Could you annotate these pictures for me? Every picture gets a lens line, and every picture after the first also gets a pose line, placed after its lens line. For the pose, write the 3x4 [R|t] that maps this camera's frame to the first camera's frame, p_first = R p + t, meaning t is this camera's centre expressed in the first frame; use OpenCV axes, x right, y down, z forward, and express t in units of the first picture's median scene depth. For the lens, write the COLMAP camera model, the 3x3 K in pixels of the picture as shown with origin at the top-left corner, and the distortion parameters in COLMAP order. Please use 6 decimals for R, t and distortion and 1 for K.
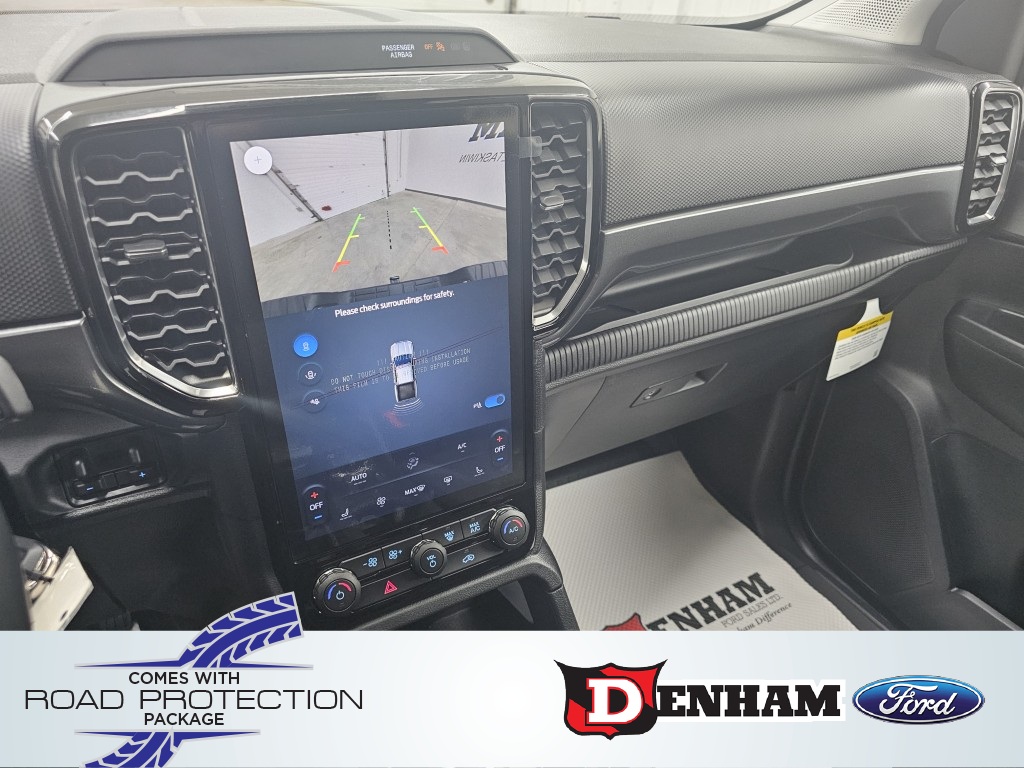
lens RADIAL K [[691.5, 0, 514.7], [0, 691.5, 391.0], [0, 0, 1]] dist [0.033722, -0.030511]
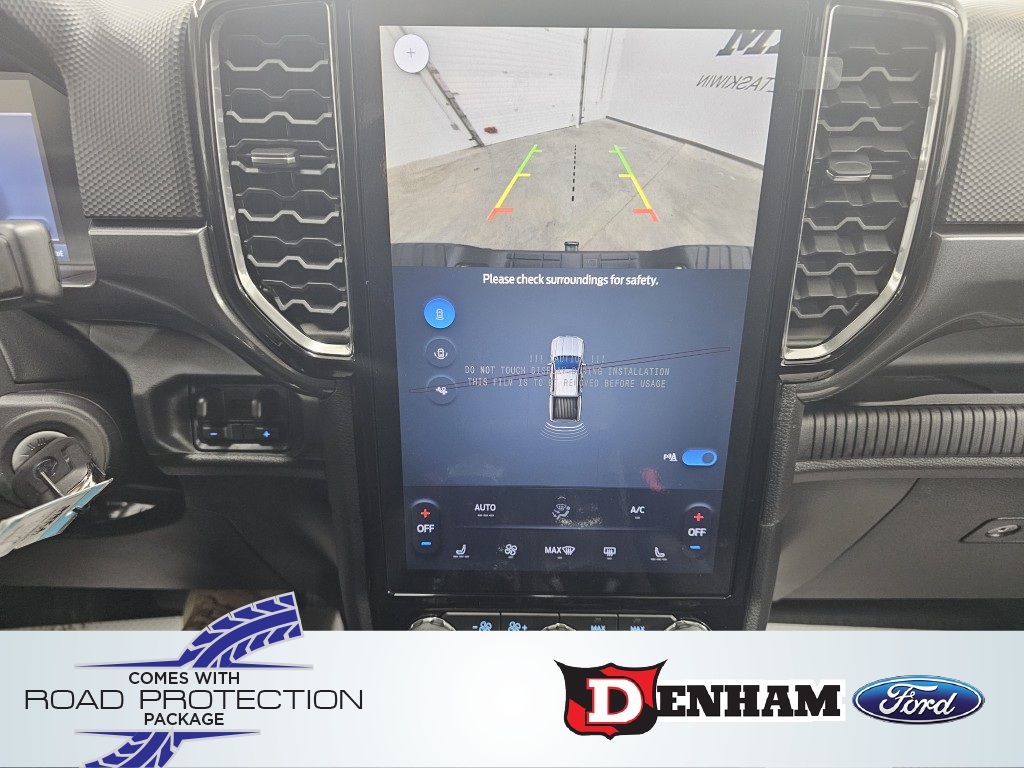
lens RADIAL K [[691.5, 0, 511.9], [0, 691.5, 376.2], [0, 0, 1]] dist [0.033722, -0.030511]
pose [[0.866906, 0.191687, -0.460142, 0.110628], [-0.245546, 0.967555, -0.059540, 0.023222], [0.433800, 0.164602, 0.885847, 0.315306]]
